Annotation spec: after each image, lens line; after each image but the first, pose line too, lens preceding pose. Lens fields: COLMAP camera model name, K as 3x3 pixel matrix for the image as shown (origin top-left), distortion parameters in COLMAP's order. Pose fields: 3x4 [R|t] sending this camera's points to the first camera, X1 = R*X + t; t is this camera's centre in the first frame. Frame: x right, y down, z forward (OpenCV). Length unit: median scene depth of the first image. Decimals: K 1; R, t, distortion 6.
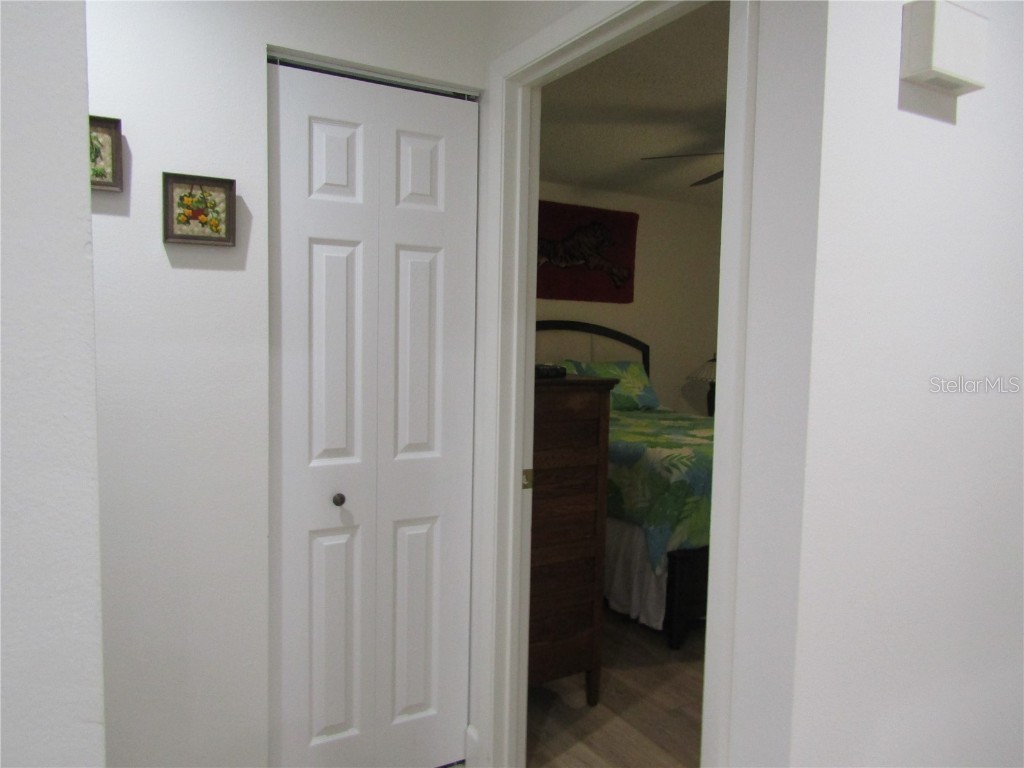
lens RADIAL K [[731.5, 0, 512.0], [0, 731.5, 384.0], [0, 0, 1]] dist [-0.006146, 0.000482]
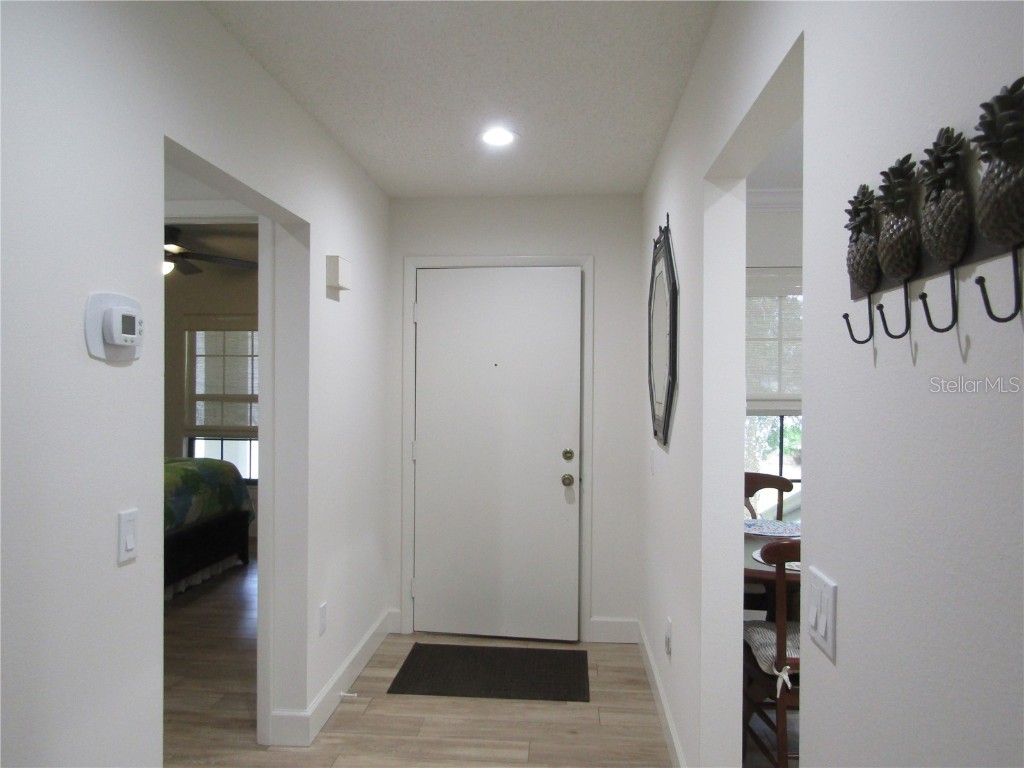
lens RADIAL K [[731.5, 0, 512.0], [0, 731.5, 384.0], [0, 0, 1]] dist [-0.006146, 0.000482]
pose [[0.569473, -0.017145, 0.821831, -0.411568], [0.062931, 0.997758, -0.022791, 0.000396], [-0.819598, 0.064697, 0.569275, -0.319385]]
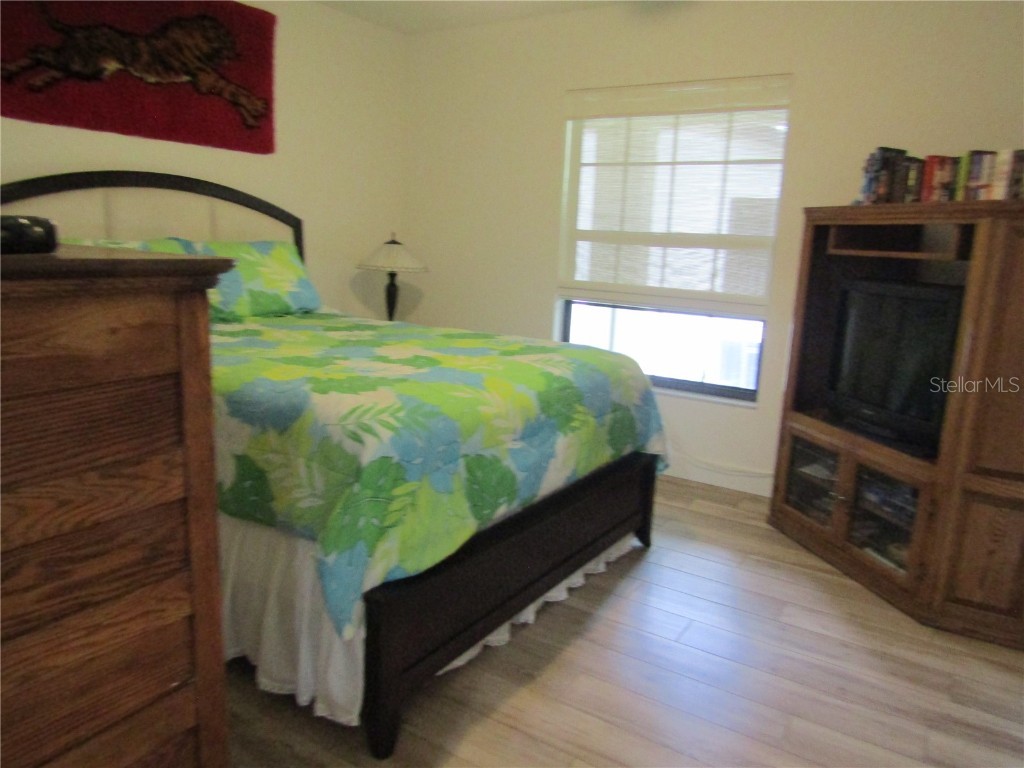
lens RADIAL K [[731.5, 0, 512.0], [0, 731.5, 384.0], [0, 0, 1]] dist [-0.006146, 0.000482]
pose [[0.893955, -0.074268, 0.441961, 0.079721], [0.009323, 0.989042, 0.147342, 0.002246], [-0.448060, -0.127596, 0.884851, 0.464242]]
